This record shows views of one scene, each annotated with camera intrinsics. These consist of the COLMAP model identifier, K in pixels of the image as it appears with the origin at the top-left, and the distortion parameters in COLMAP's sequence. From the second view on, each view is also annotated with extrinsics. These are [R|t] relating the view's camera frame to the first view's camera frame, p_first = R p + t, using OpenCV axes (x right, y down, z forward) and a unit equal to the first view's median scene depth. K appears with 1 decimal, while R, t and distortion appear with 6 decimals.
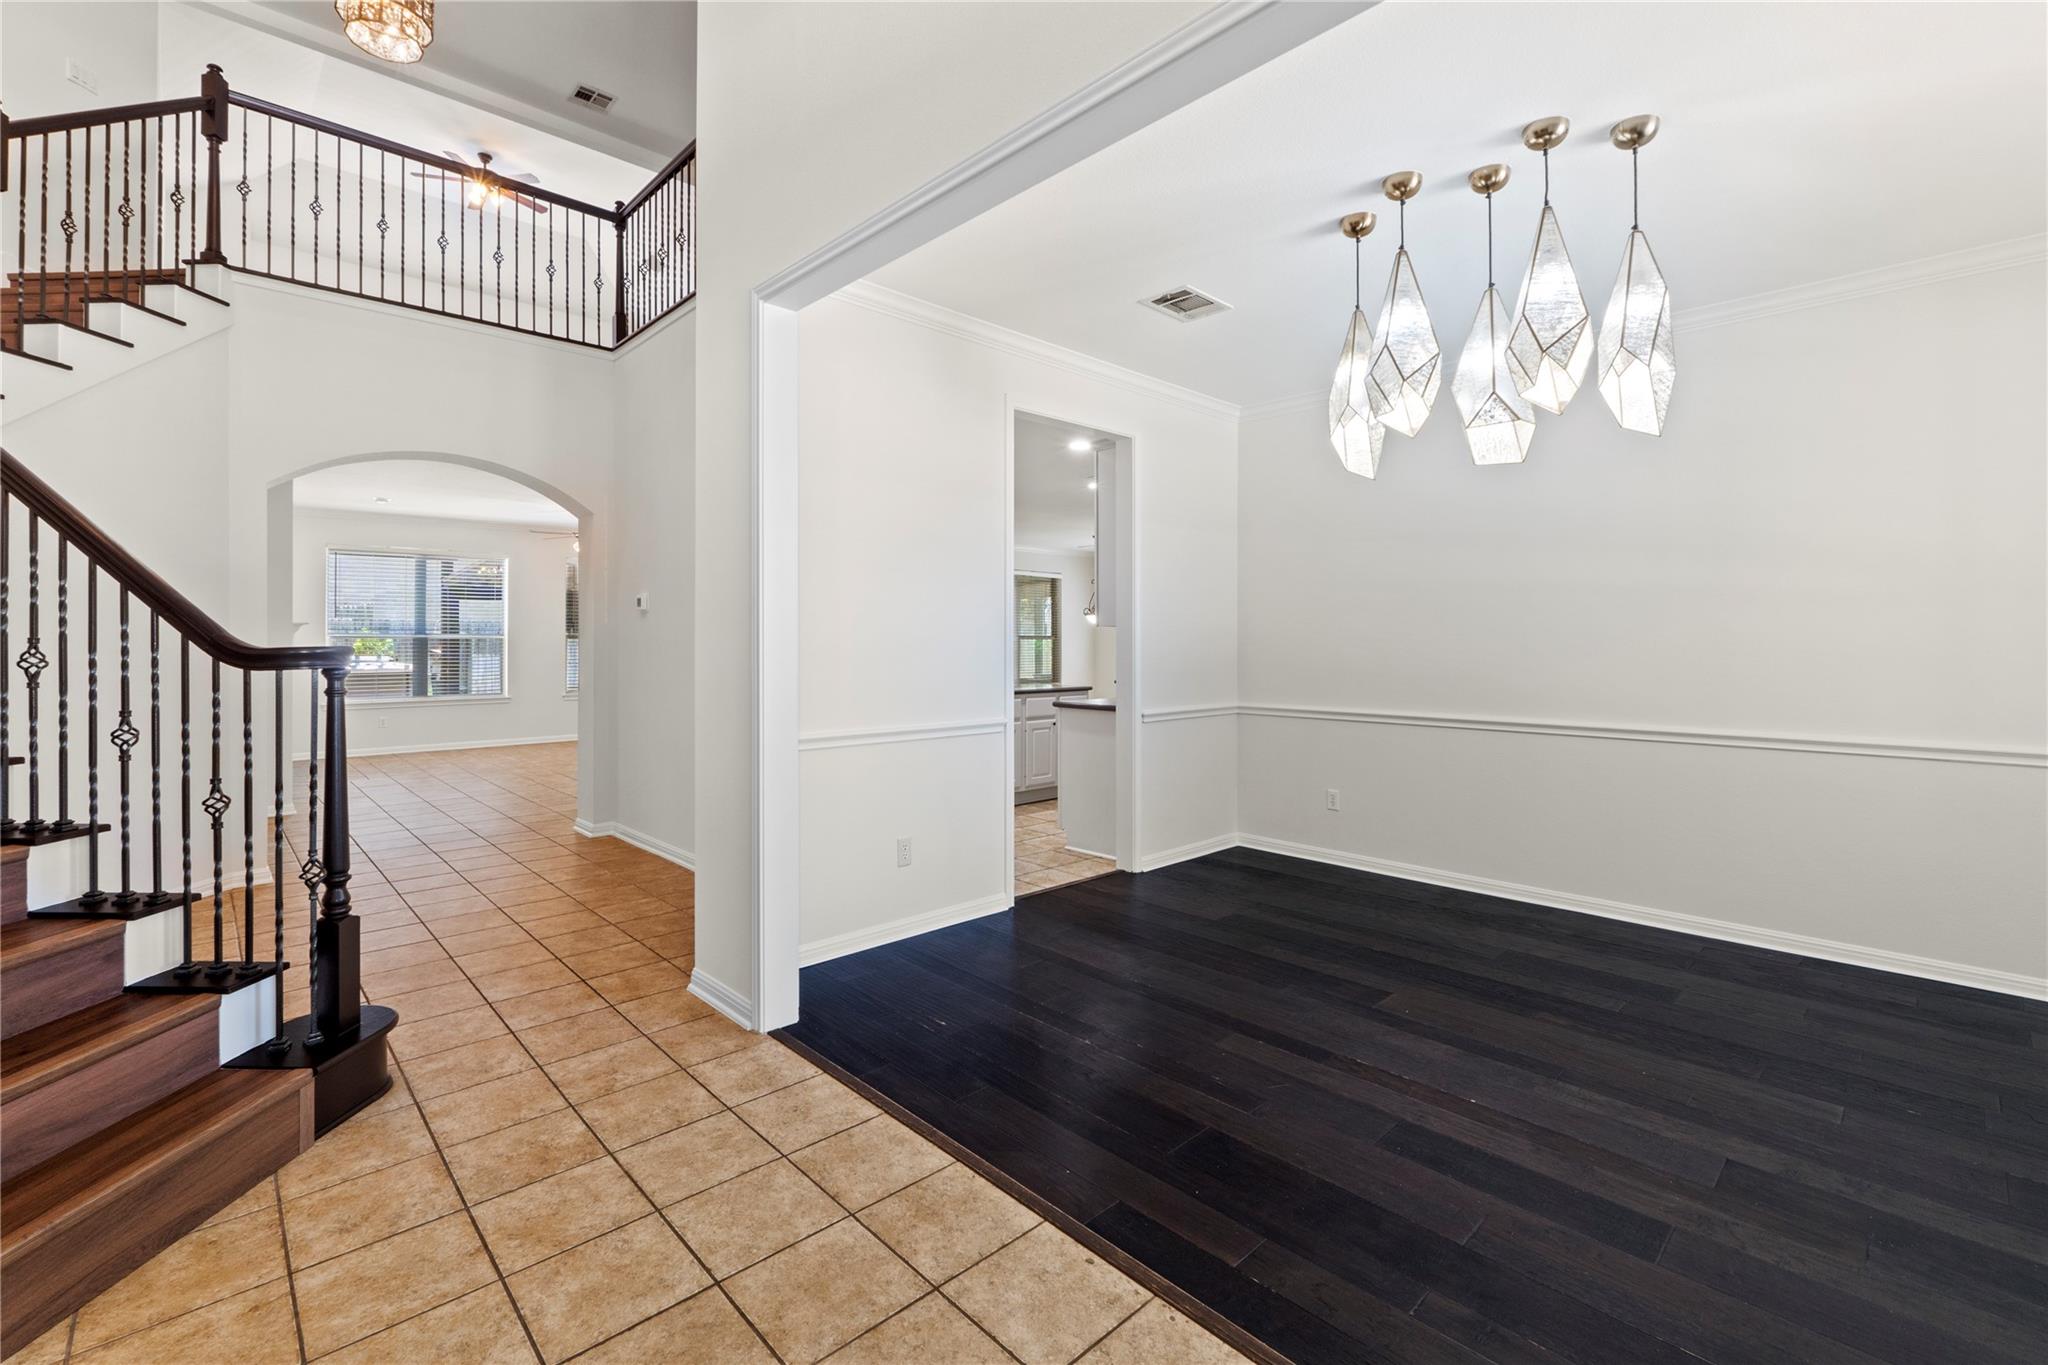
lens RADIAL K [[883.8, 0, 999.1], [0, 883.8, 635.6], [0, 0, 1]] dist [-0.008766, 0.000055]
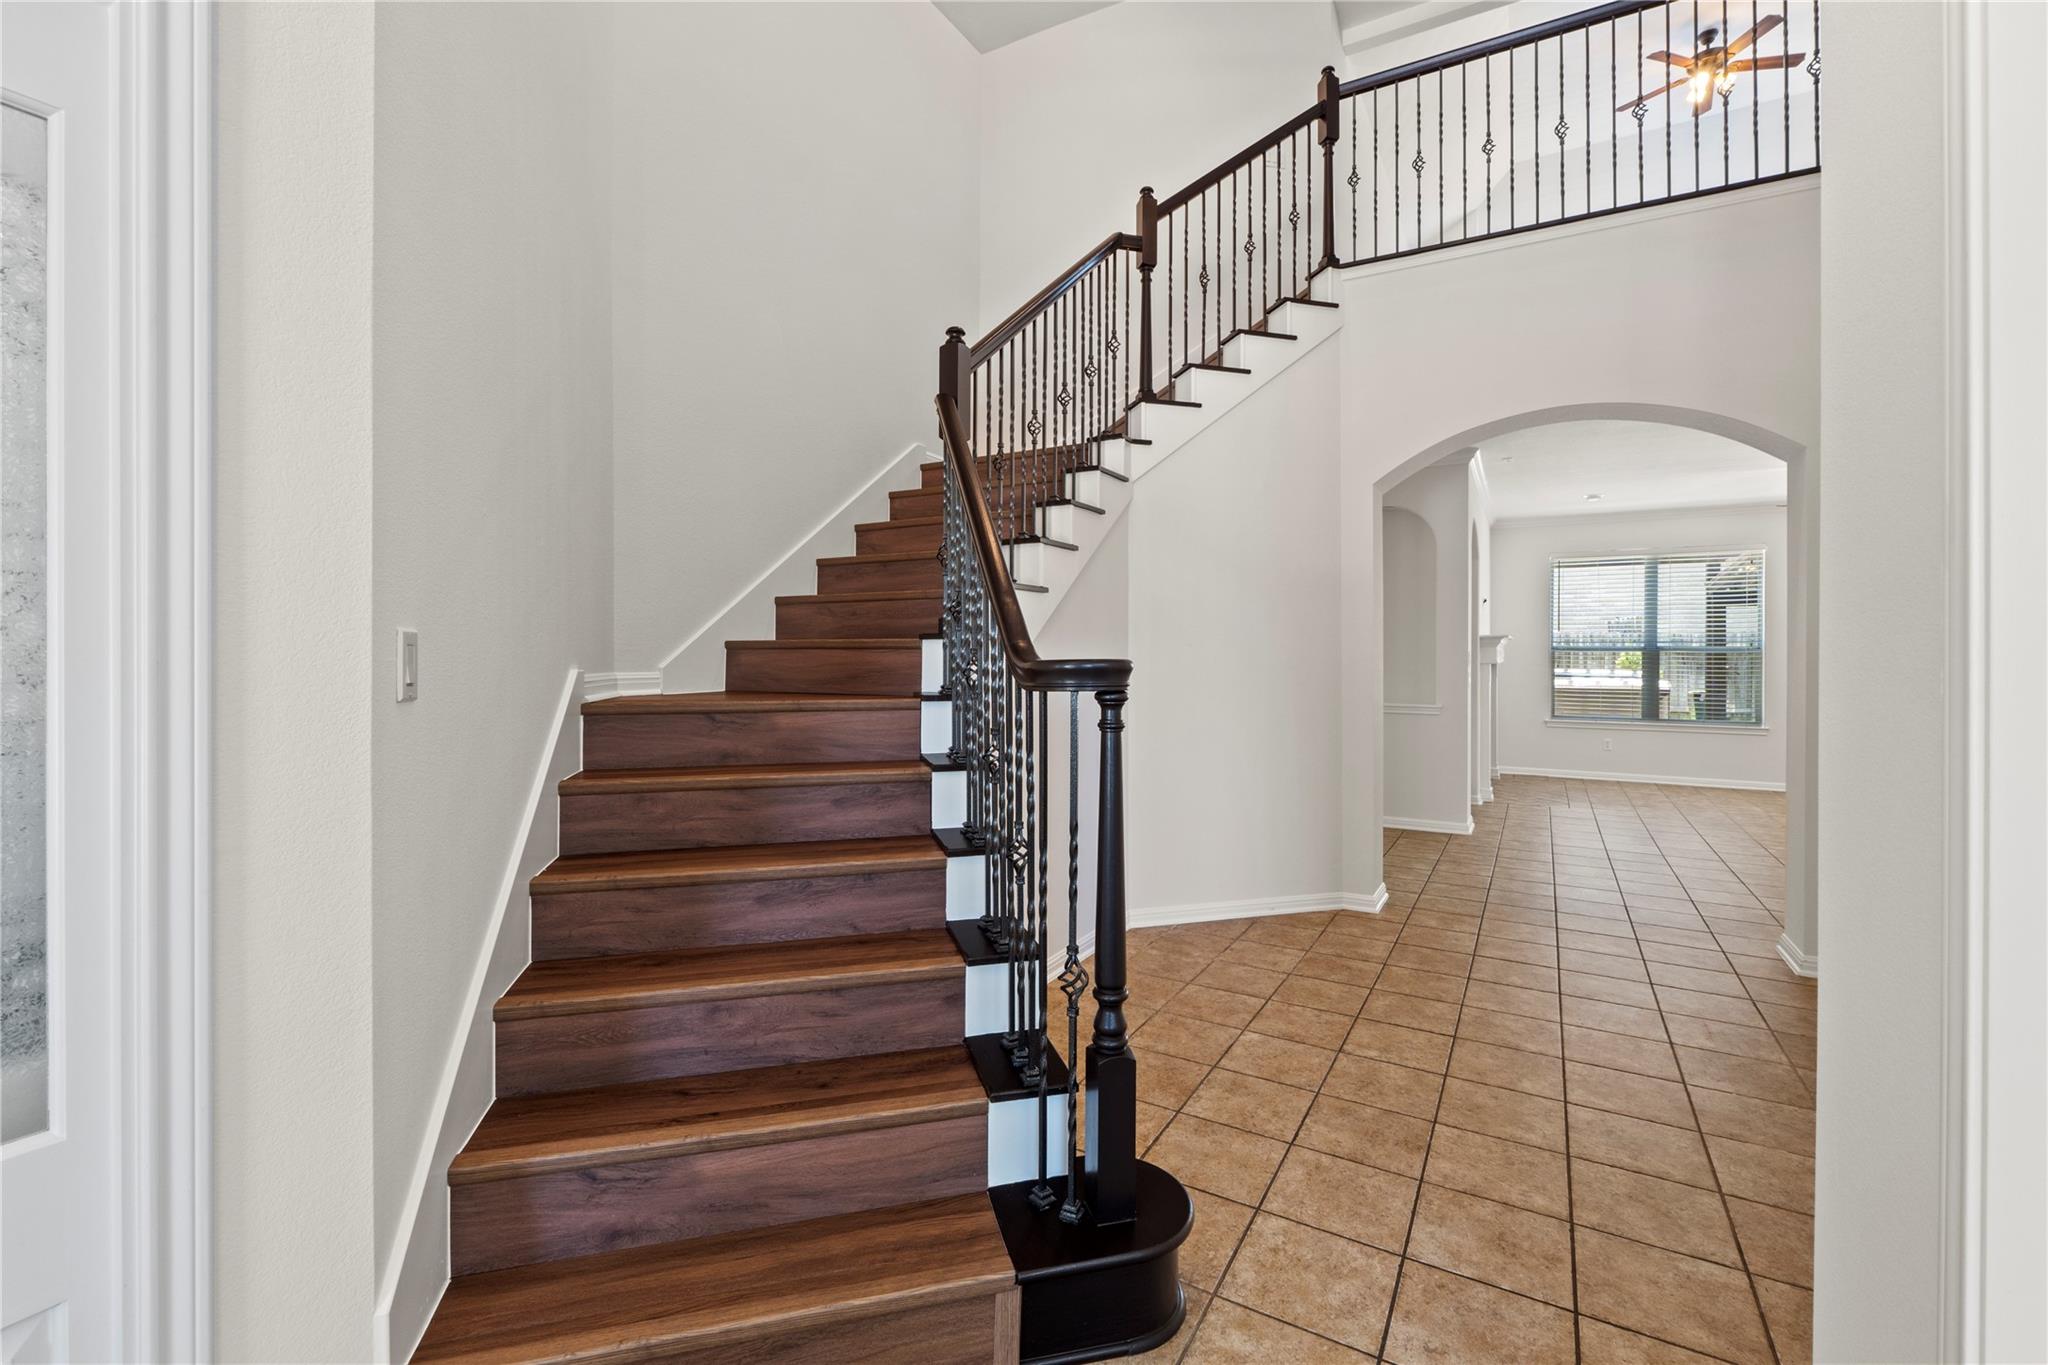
lens RADIAL K [[883.8, 0, 1029.9], [0, 883.8, 650.6], [0, 0, 1]] dist [-0.008766, 0.000055]
pose [[0.306575, 0.001170, -0.951846, -0.079921], [0.000054, 0.999999, 0.001247, 0.002946], [0.951846, -0.000434, 0.306575, 0.525734]]
